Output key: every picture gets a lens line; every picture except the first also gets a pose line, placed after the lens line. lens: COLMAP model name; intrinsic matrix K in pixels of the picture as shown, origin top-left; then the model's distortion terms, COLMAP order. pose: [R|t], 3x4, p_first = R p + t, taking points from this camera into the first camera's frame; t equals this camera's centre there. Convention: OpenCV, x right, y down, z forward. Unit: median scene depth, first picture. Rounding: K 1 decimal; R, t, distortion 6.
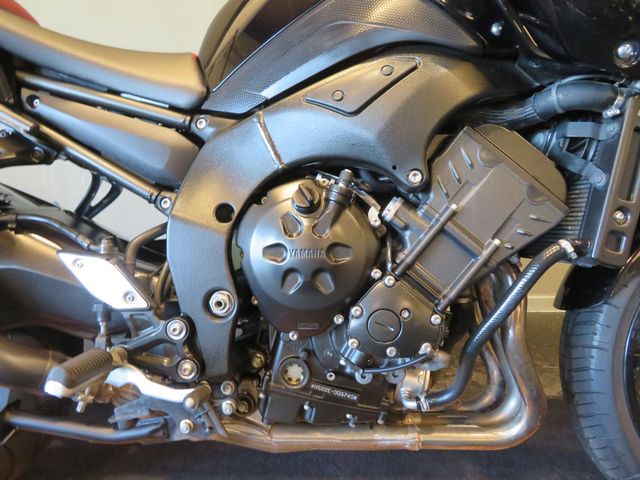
lens RADIAL K [[459.9, 0, 317.9], [0, 459.9, 240.7], [0, 0, 1]] dist [-0.009676, 0.011919]
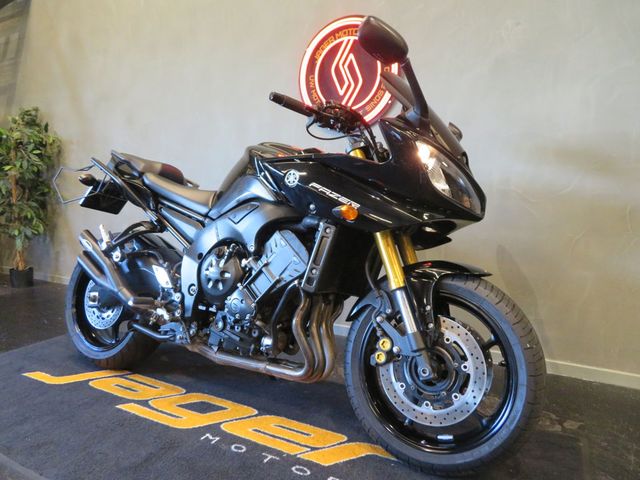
lens RADIAL K [[459.9, 0, 319.2], [0, 459.9, 240.3], [0, 0, 1]] dist [-0.009676, 0.011919]
pose [[0.886311, 0.074590, -0.457043, 1.629553], [-0.129446, 0.987506, -0.089863, -0.001967], [0.444630, 0.138809, 0.884893, -1.064357]]
